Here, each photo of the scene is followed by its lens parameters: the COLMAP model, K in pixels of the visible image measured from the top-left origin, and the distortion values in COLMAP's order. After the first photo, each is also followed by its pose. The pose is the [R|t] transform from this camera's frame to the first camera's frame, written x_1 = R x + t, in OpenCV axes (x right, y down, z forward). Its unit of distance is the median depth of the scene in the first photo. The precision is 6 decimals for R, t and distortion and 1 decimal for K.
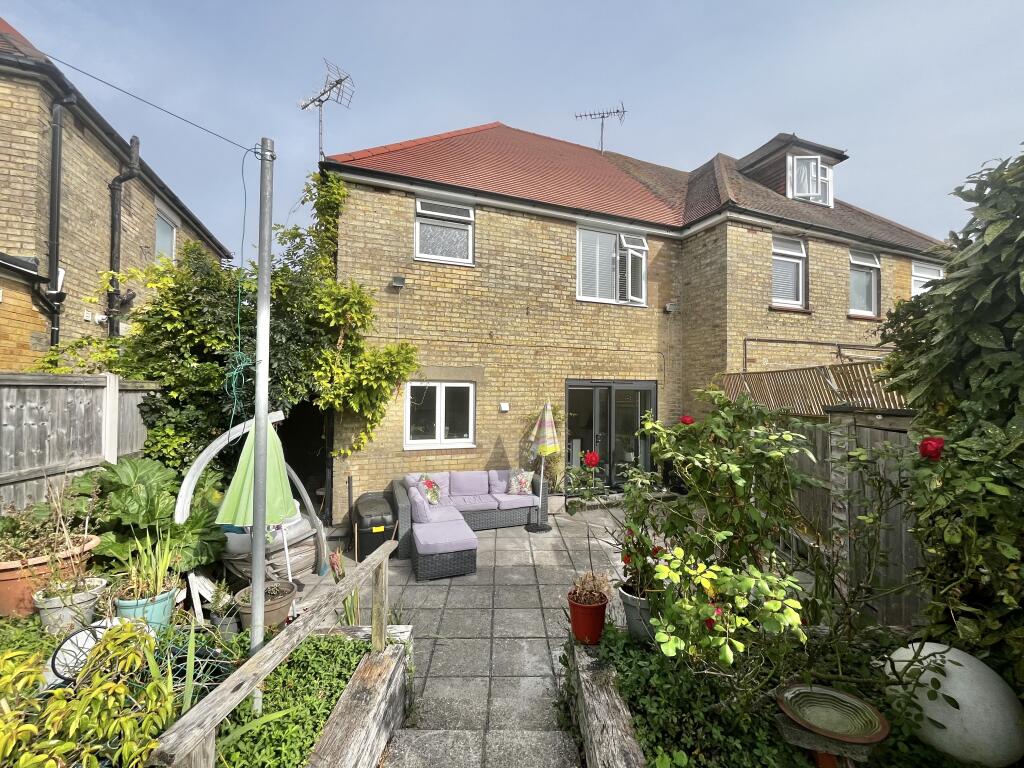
lens RADIAL K [[416.4, 0, 508.2], [0, 416.4, 389.2], [0, 0, 1]] dist [-0.003083, 0.000569]
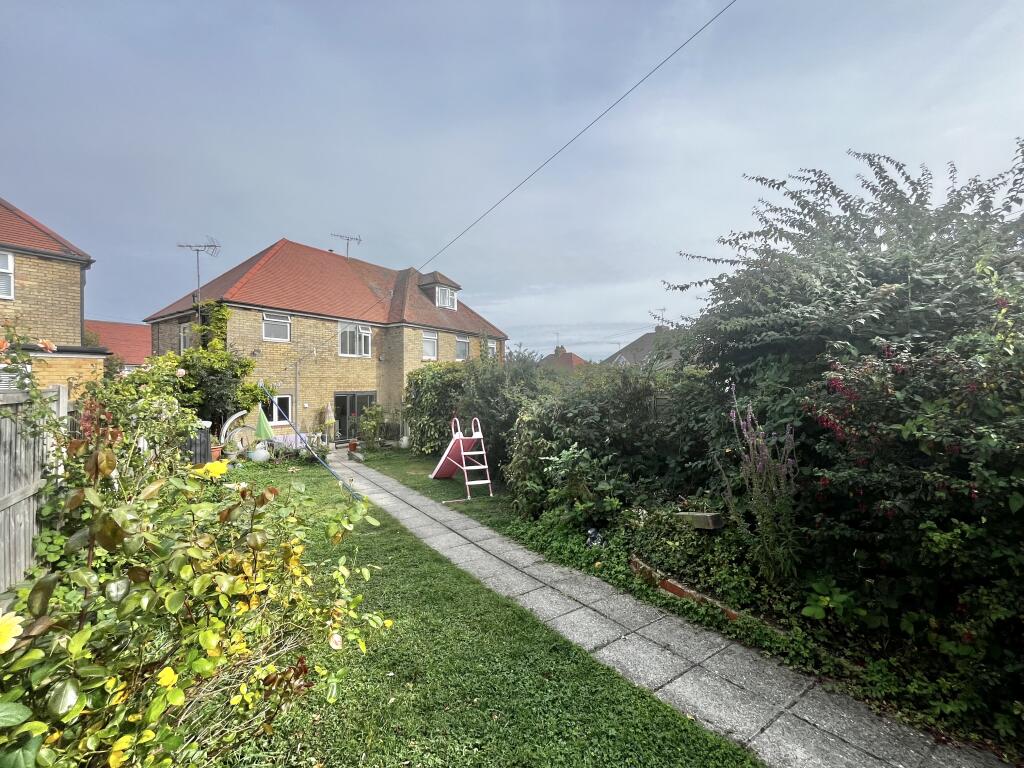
lens RADIAL K [[416.4, 0, 510.2], [0, 416.4, 385.5], [0, 0, 1]] dist [-0.003083, 0.000569]
pose [[0.817196, -0.012004, 0.576235, -0.364005], [0.000760, 0.999805, 0.019750, -0.099036], [-0.576359, -0.015702, 0.817046, -1.325294]]
